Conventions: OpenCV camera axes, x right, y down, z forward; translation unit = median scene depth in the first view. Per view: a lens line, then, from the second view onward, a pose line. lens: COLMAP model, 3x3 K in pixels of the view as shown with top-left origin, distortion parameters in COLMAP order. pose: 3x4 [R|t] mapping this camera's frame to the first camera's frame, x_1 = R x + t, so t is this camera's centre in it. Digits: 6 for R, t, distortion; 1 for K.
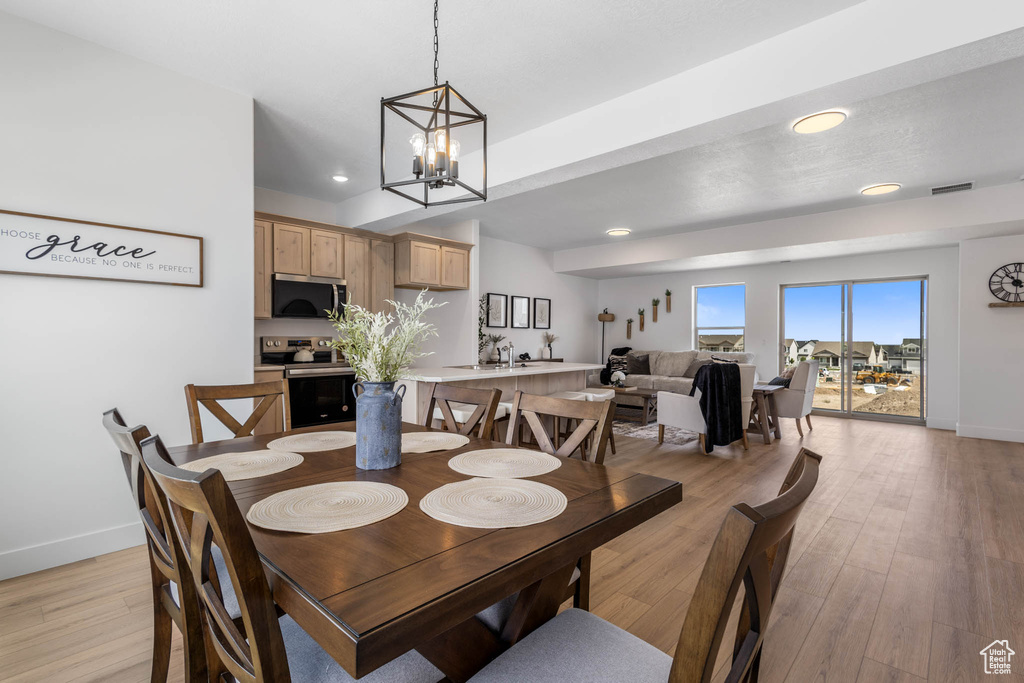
lens RADIAL K [[481.8, 0, 505.0], [0, 481.8, 342.2], [0, 0, 1]] dist [0.008994, 0.000020]
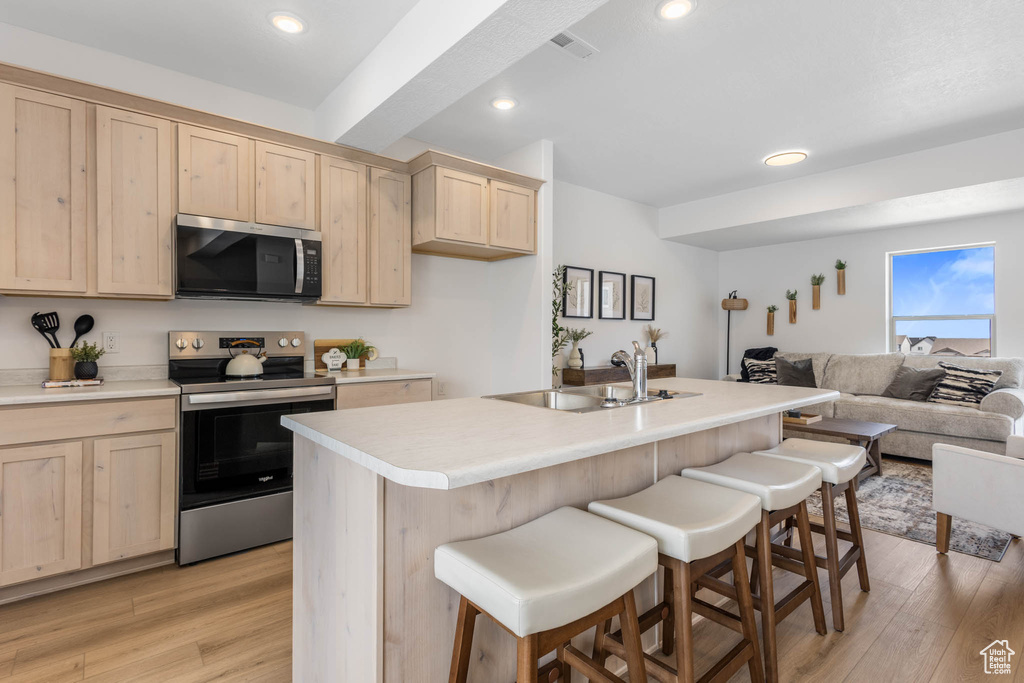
lens RADIAL K [[496.5, 0, 510.4], [0, 496.5, 333.3], [0, 0, 1]] dist [0.011076, -0.000723]
pose [[0.991699, -0.001464, -0.128576, -0.022736], [-0.000022, 0.999933, -0.011549, -0.001604], [0.128585, 0.011456, 0.991632, 0.326178]]
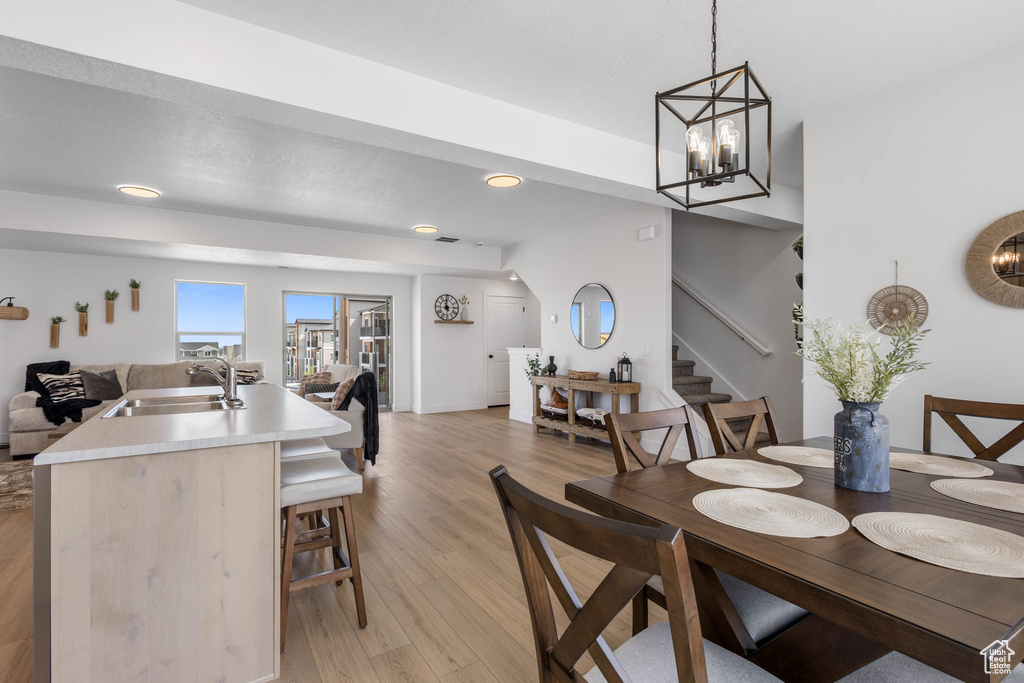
lens RADIAL K [[492.8, 0, 520.3], [0, 492.8, 340.0], [0, 0, 1]] dist [0.003430, 0.000694]
pose [[0.245439, -0.000729, 0.969412, -0.298009], [0.012823, 0.999915, -0.002495, -0.010195], [-0.969327, 0.013043, 0.245428, 0.299754]]
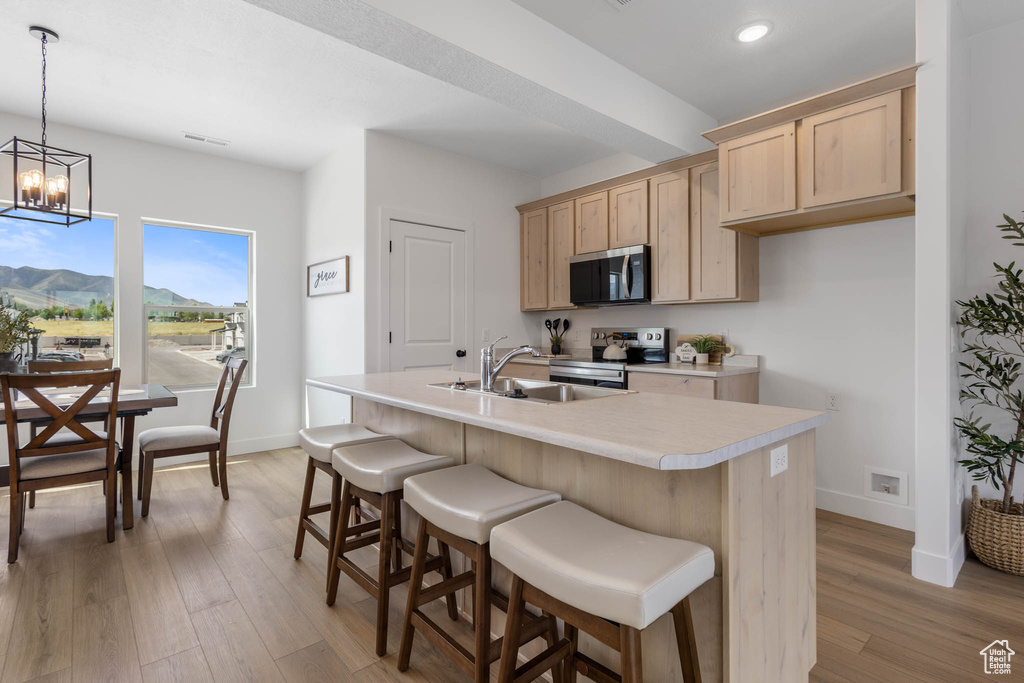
lens RADIAL K [[493.3, 0, 511.3], [0, 493.3, 337.6], [0, 0, 1]] dist [0.003689, -0.000159]
pose [[-0.100513, 0.012727, -0.994854, 0.287295], [-0.009840, 0.999857, 0.013785, -0.003724], [0.994887, 0.011175, -0.100373, 0.648864]]
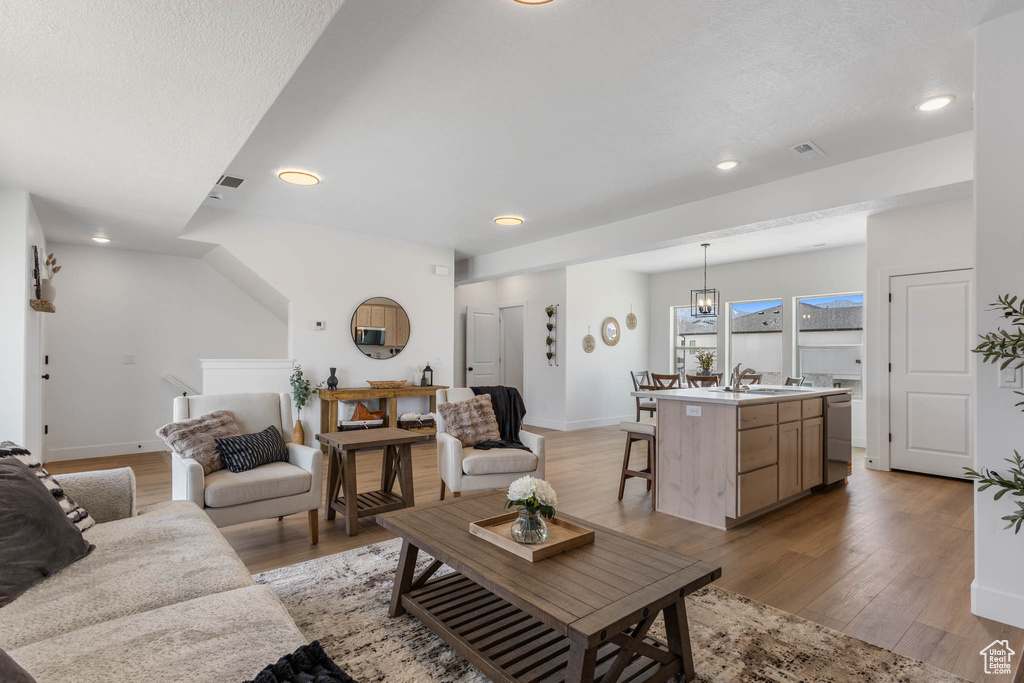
lens RADIAL K [[488.8, 0, 514.4], [0, 488.8, 353.2], [0, 0, 1]] dist [0.001588, 0.000015]
pose [[-0.991430, -0.010587, 0.130211, 0.196544], [-0.010469, 0.999944, 0.001592, -0.010435], [-0.130221, 0.000215, -0.991485, 1.222830]]
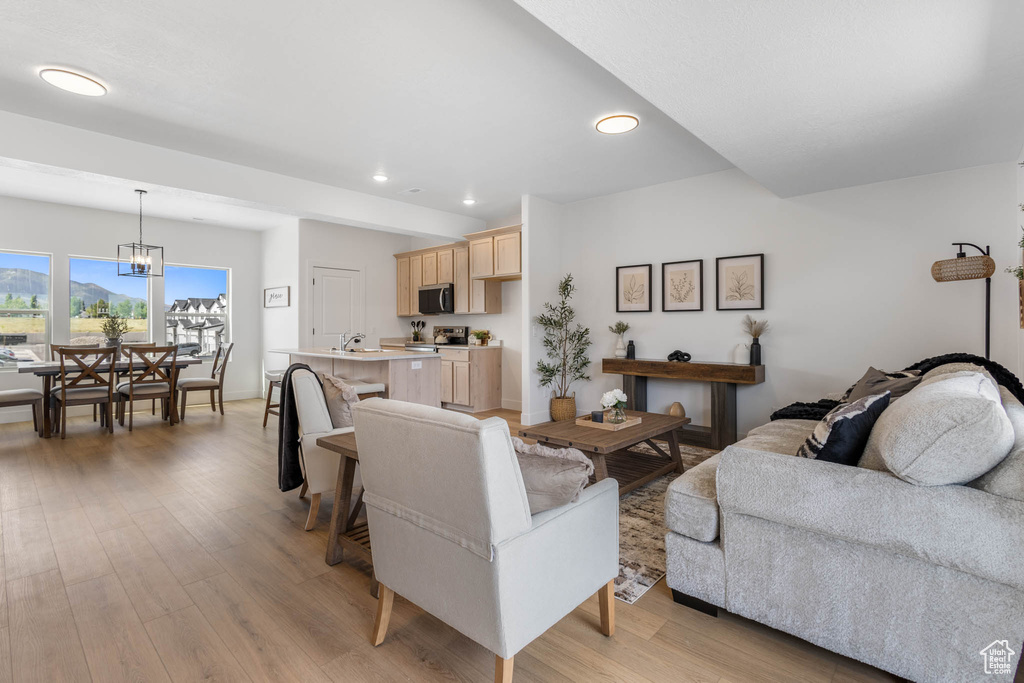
lens RADIAL K [[480.6, 0, 515.1], [0, 480.6, 328.2], [0, 0, 1]] dist [0.011306, 0.000072]
pose [[0.010354, -0.000256, -0.999946, 0.733198], [-0.010143, 0.999948, -0.000361, -0.005237], [0.999895, 0.010146, 0.010351, 0.857803]]
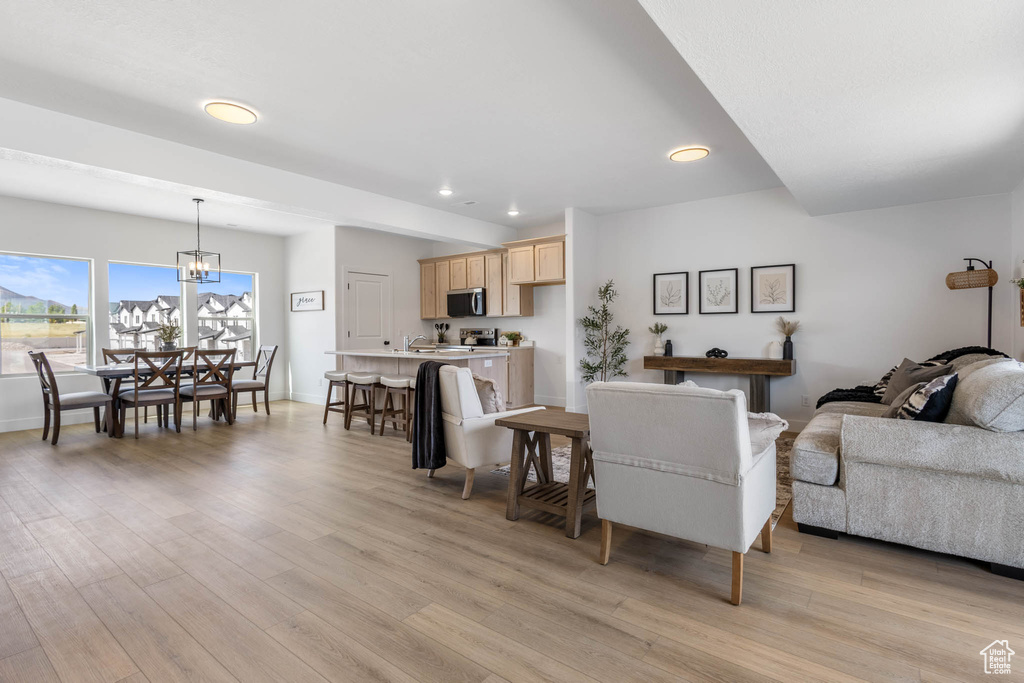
lens RADIAL K [[496.8, 0, 492.0], [0, 496.8, 336.7], [0, 0, 1]] dist [0.010267, -0.000406]
pose [[0.078517, 0.012269, -0.996837, 0.827300], [-0.003275, 0.999922, 0.012049, -0.003088], [0.996907, 0.002318, 0.078551, 0.670363]]
